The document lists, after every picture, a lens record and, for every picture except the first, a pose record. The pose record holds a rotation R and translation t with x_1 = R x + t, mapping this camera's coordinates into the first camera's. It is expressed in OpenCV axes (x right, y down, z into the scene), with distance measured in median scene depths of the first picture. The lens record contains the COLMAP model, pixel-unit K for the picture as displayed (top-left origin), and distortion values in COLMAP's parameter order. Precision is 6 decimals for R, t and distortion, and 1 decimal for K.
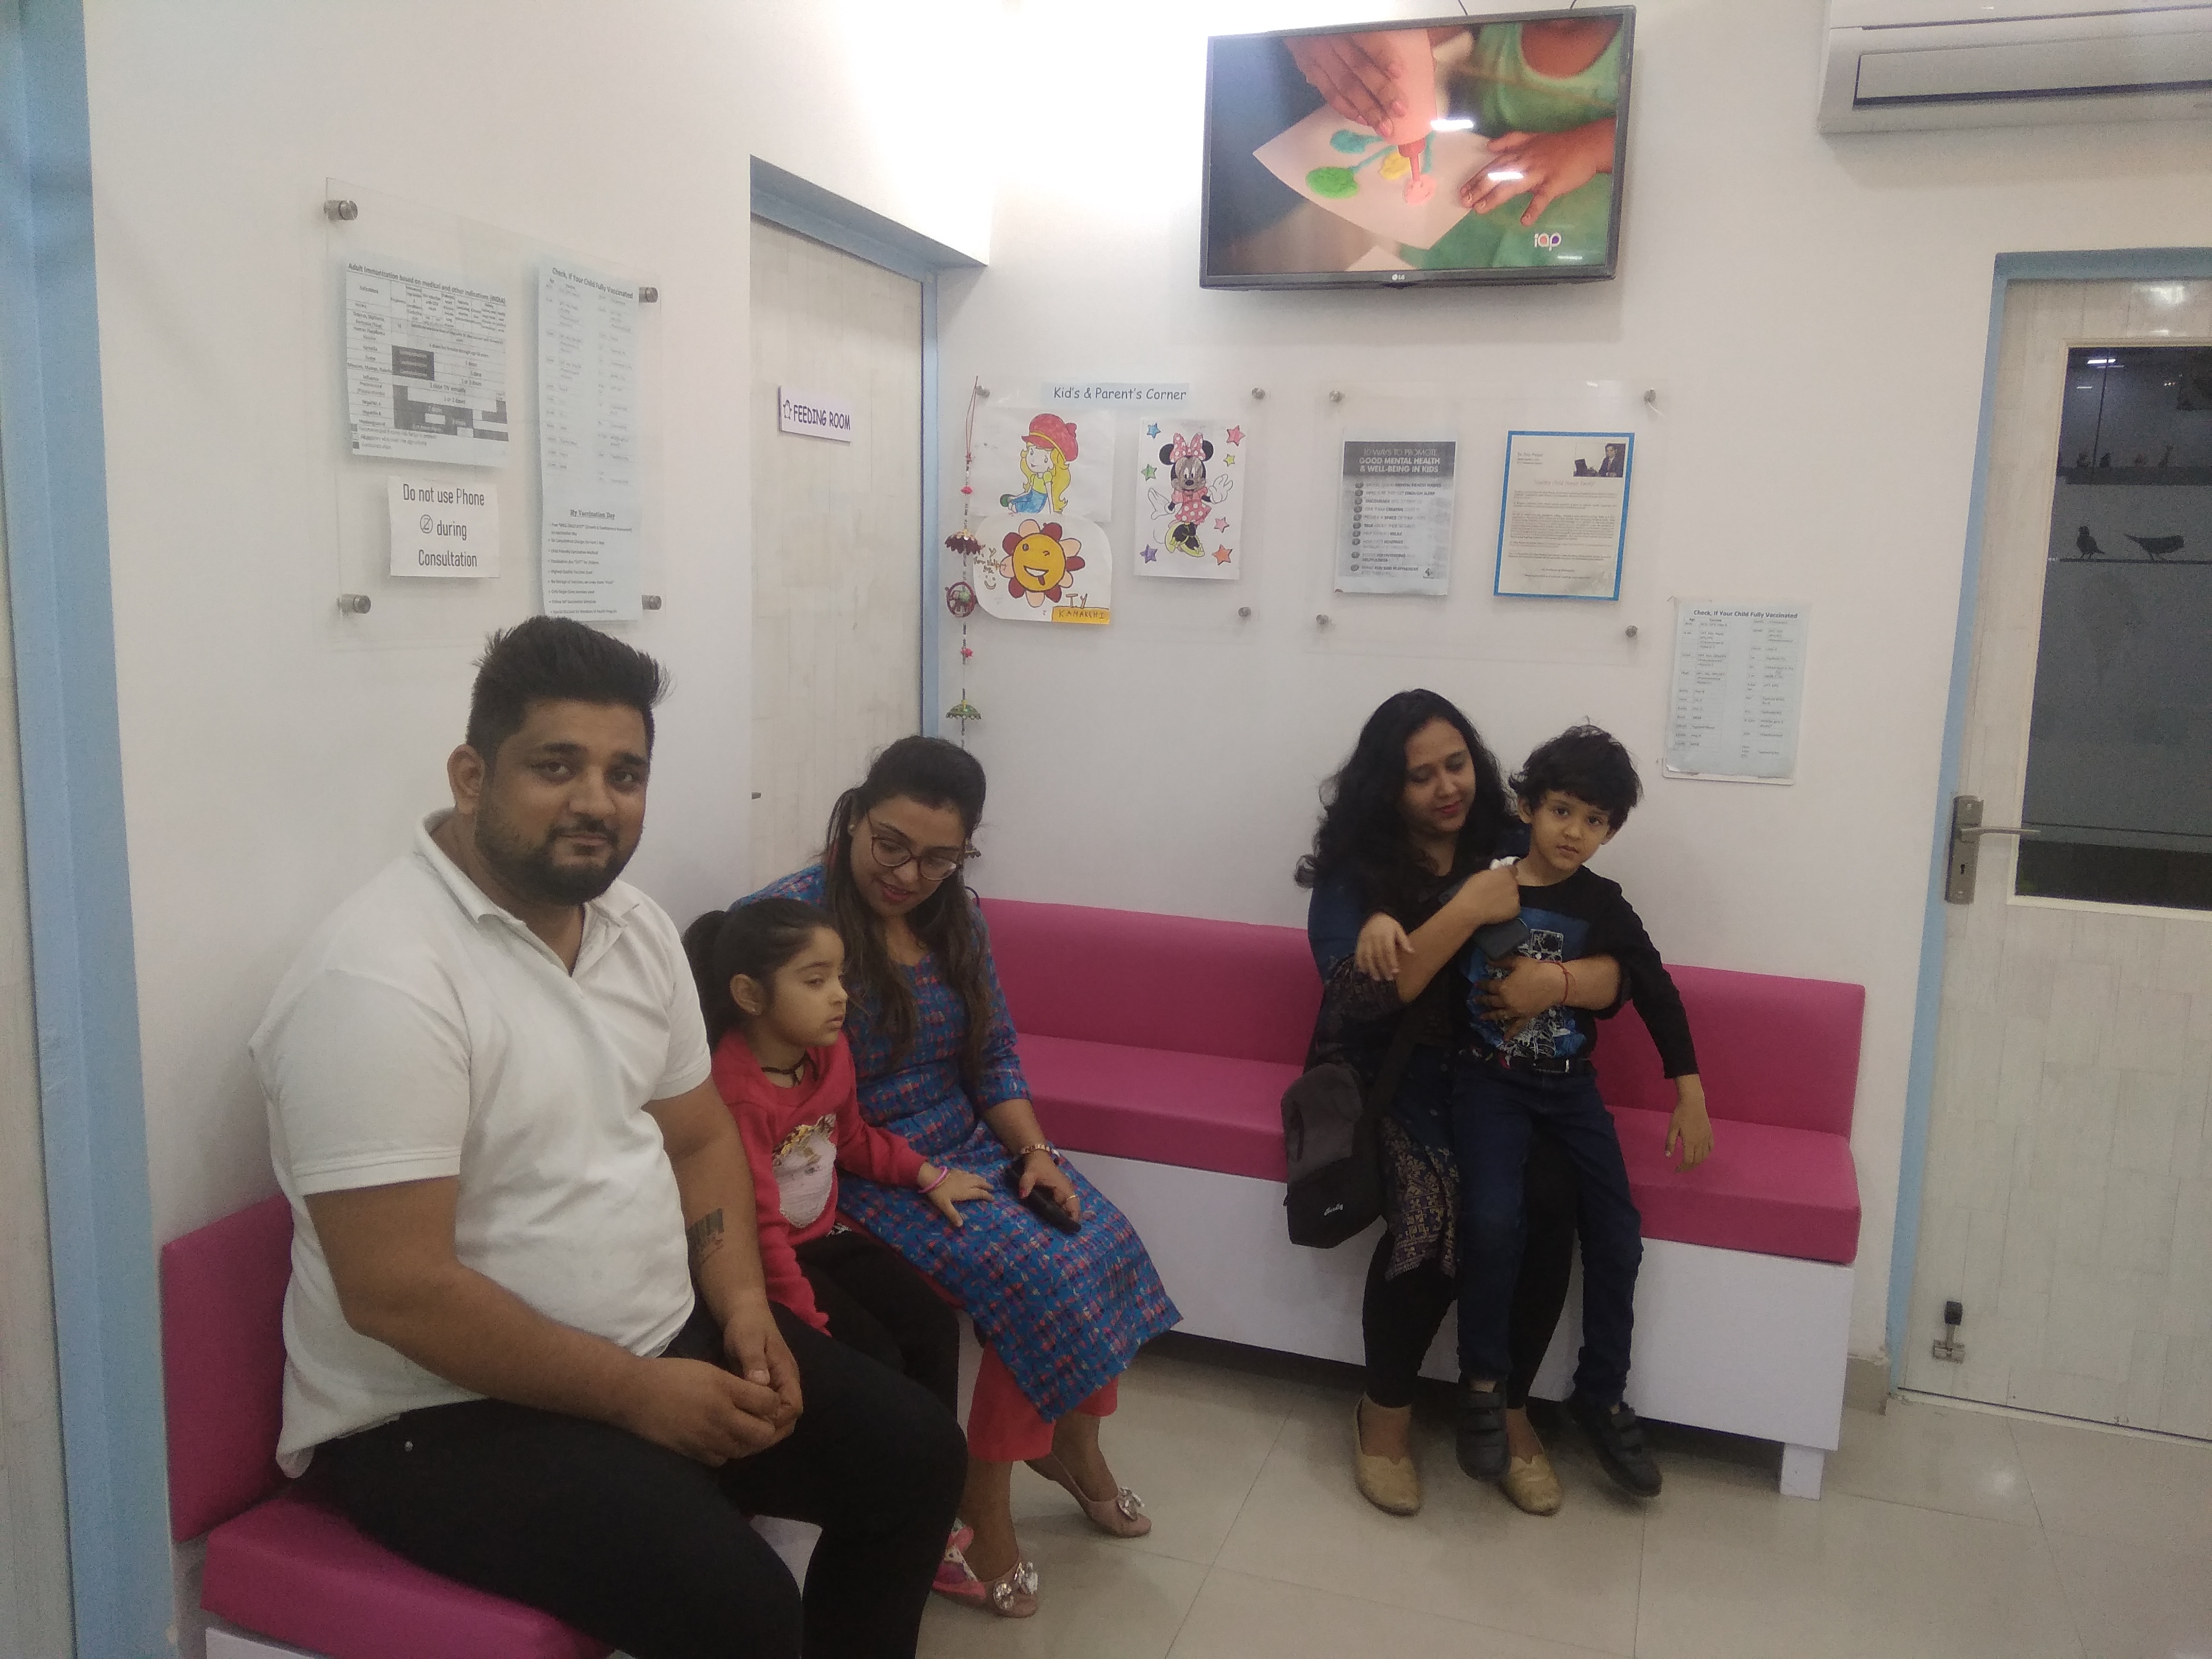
lens RADIAL K [[1782.3, 0, 1113.8], [0, 1782.3, 847.0], [0, 0, 1]] dist [0.102664, -0.165378]
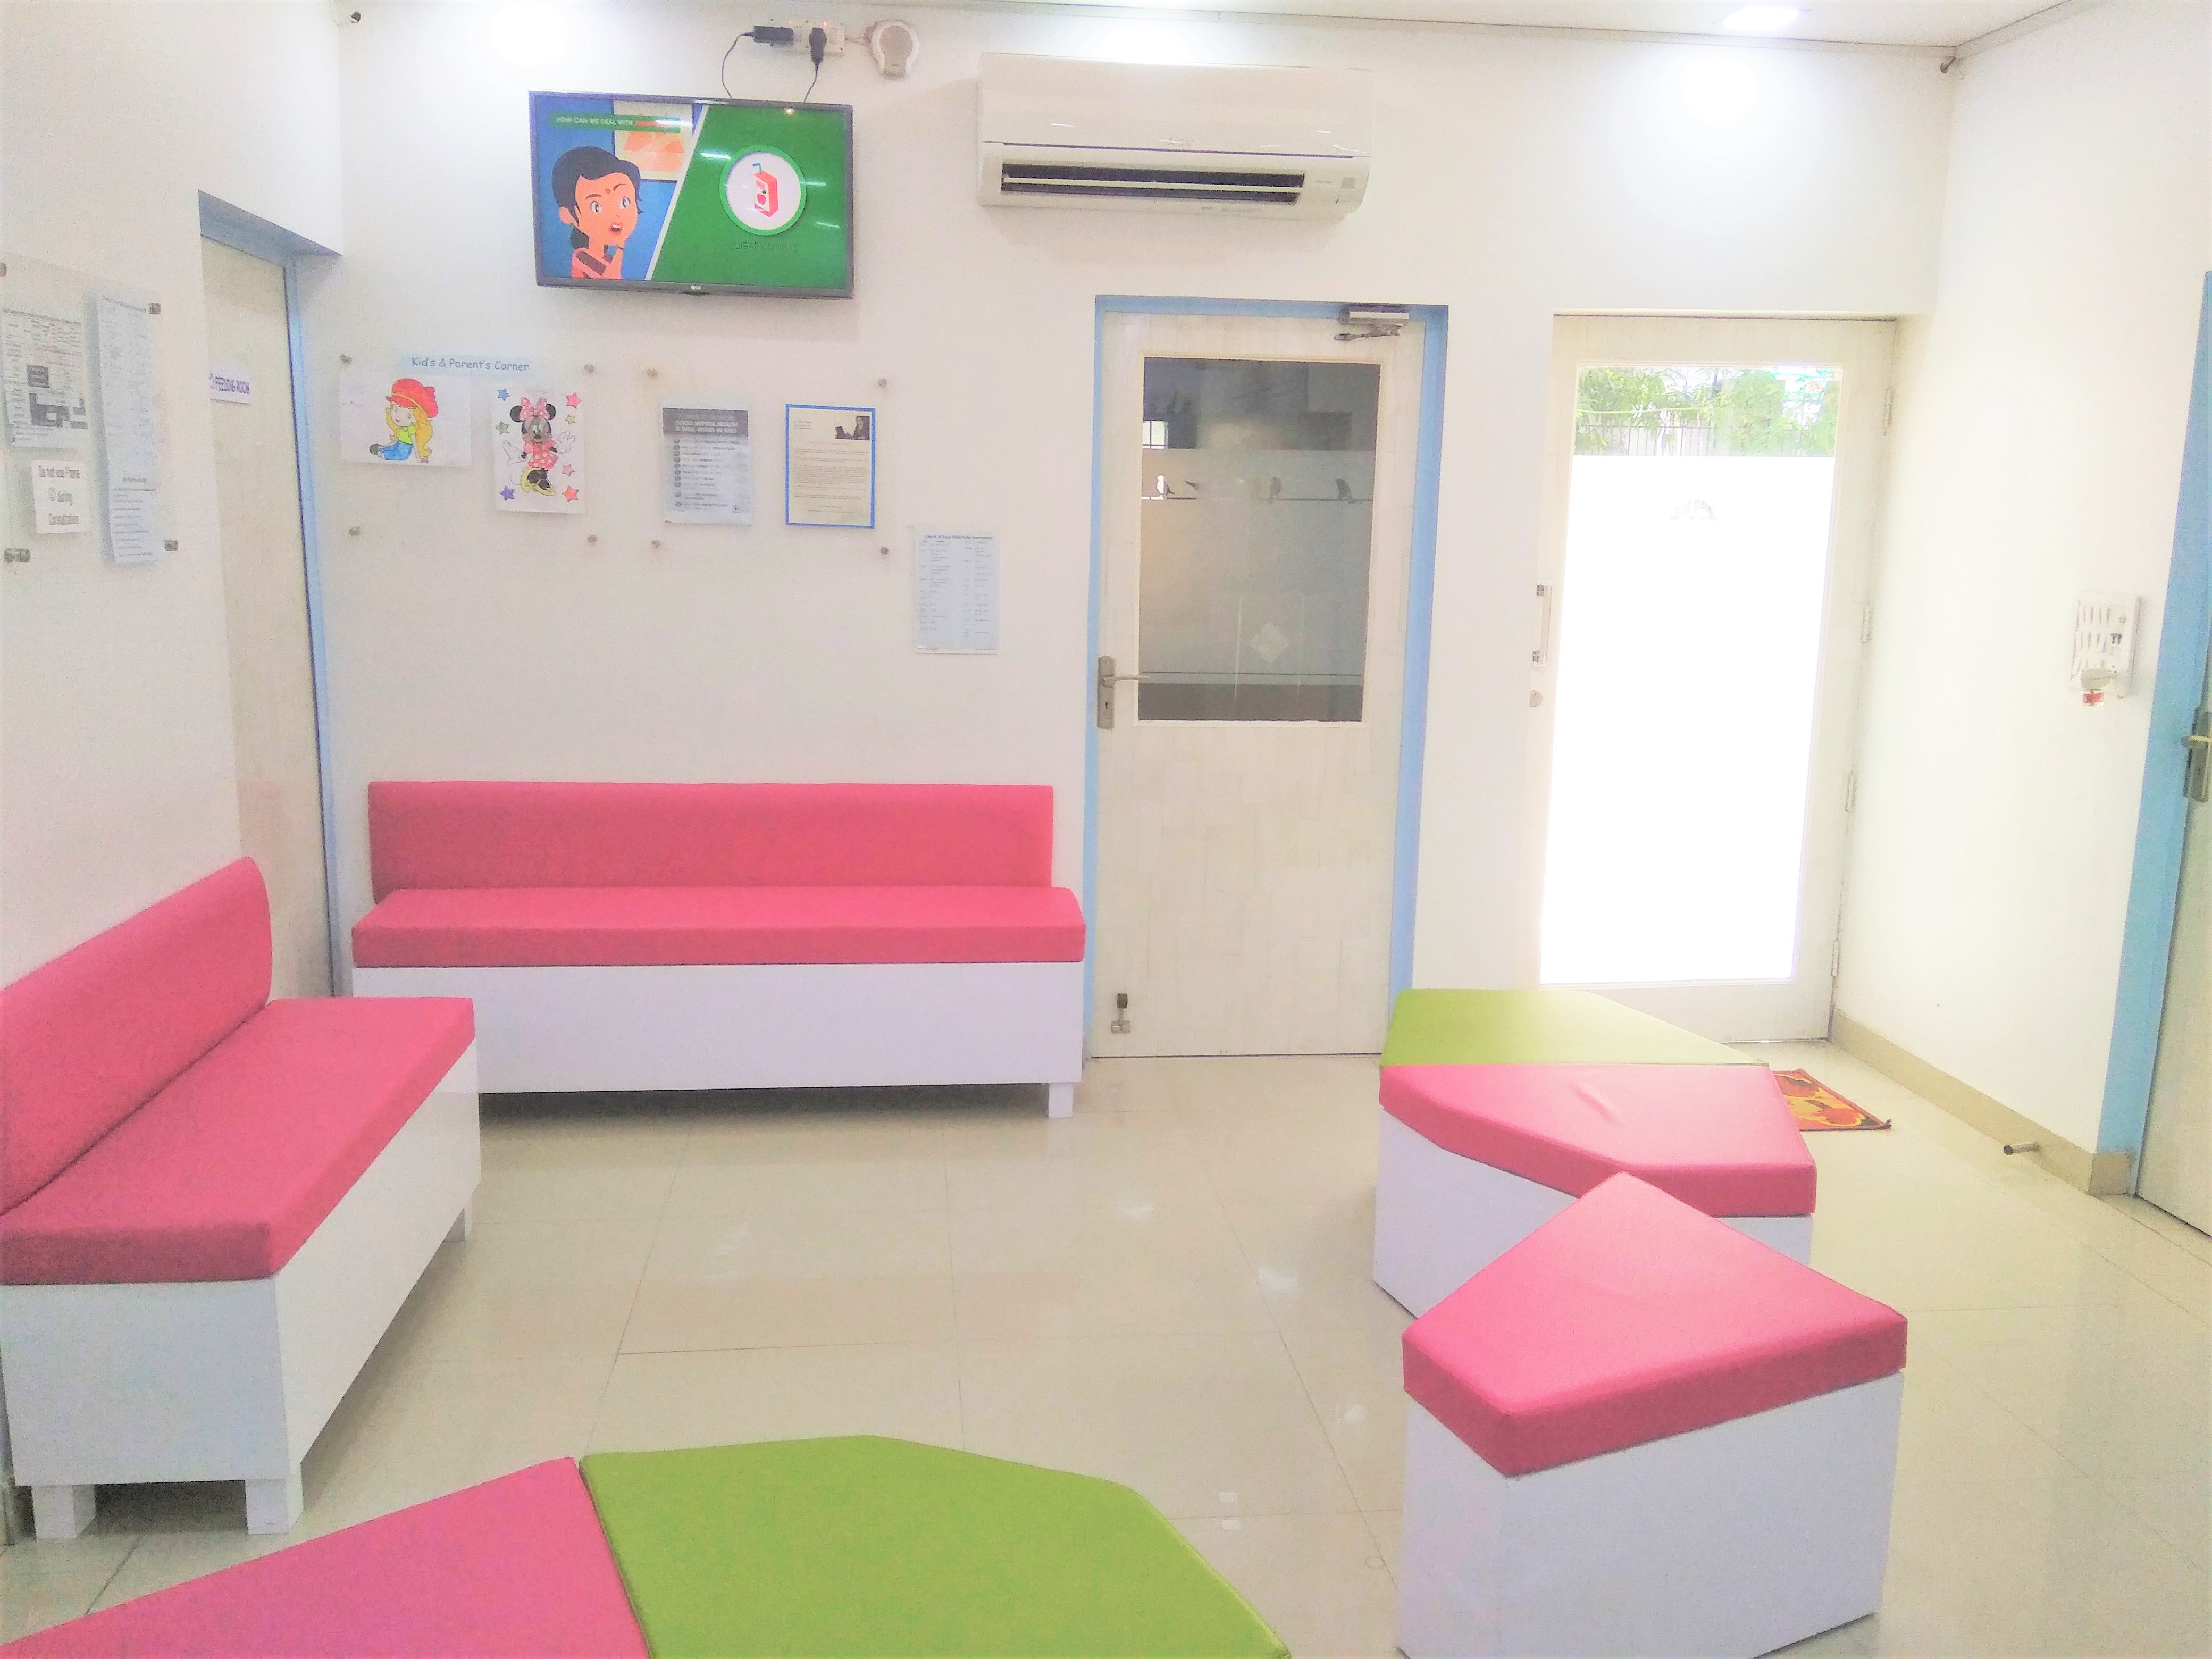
lens RADIAL K [[1782.3, 0, 1113.8], [0, 1782.3, 847.0], [0, 0, 1]] dist [0.102664, -0.165378]
pose [[0.903559, -0.093930, 0.418041, -0.155097], [0.073053, 0.995161, 0.065705, 0.032251], [-0.422190, -0.028829, 0.906049, -0.347920]]
